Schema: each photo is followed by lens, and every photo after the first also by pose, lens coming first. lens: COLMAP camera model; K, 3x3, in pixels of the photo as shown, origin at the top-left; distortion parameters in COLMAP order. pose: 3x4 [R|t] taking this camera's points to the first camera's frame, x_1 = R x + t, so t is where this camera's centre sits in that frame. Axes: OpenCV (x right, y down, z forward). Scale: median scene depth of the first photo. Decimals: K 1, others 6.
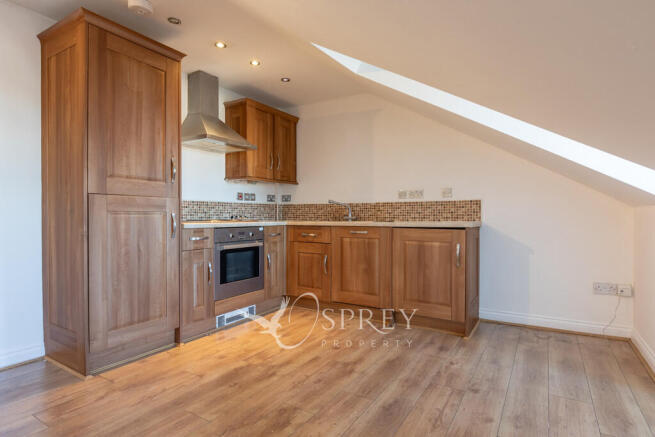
lens RADIAL K [[351.9, 0, 324.7], [0, 351.9, 216.9], [0, 0, 1]] dist [-0.014424, -0.000269]
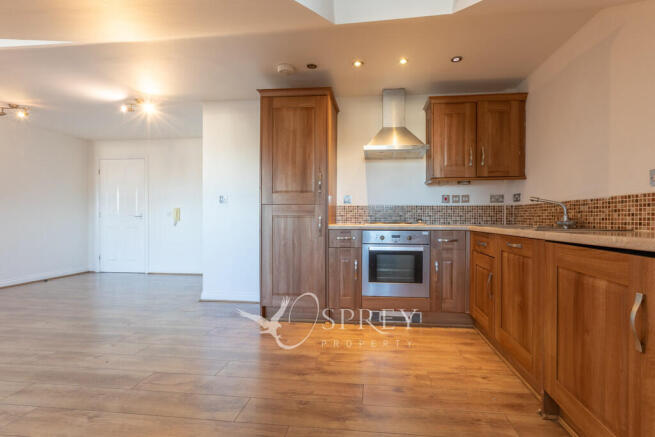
lens RADIAL K [[294.9, 0, 344.3], [0, 294.9, 218.1], [0, 0, 1]] dist [0.000619, 0.000596]
pose [[0.446525, 0.001096, -0.894771, 0.447099], [-0.005296, 0.999985, -0.001418, -0.003612], [0.894756, 0.005372, 0.446524, 0.477811]]
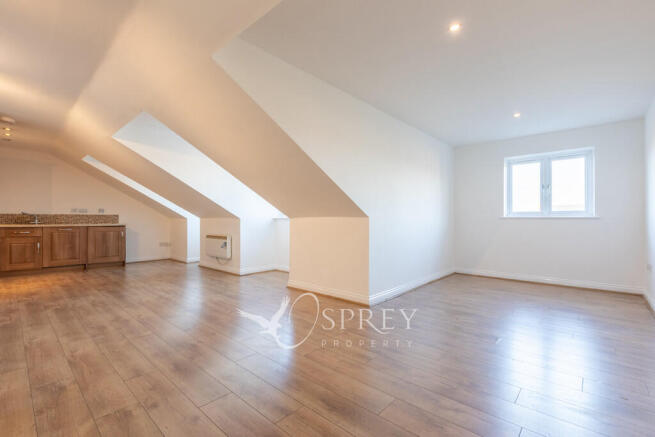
lens RADIAL K [[294.9, 0, 325.9], [0, 294.9, 218.7], [0, 0, 1]] dist [0.000619, 0.000596]
pose [[0.184597, 0.005598, 0.982798, -1.304331], [0.000743, 0.999983, -0.005836, -0.007599], [-0.982814, 0.001808, 0.184590, -0.794209]]
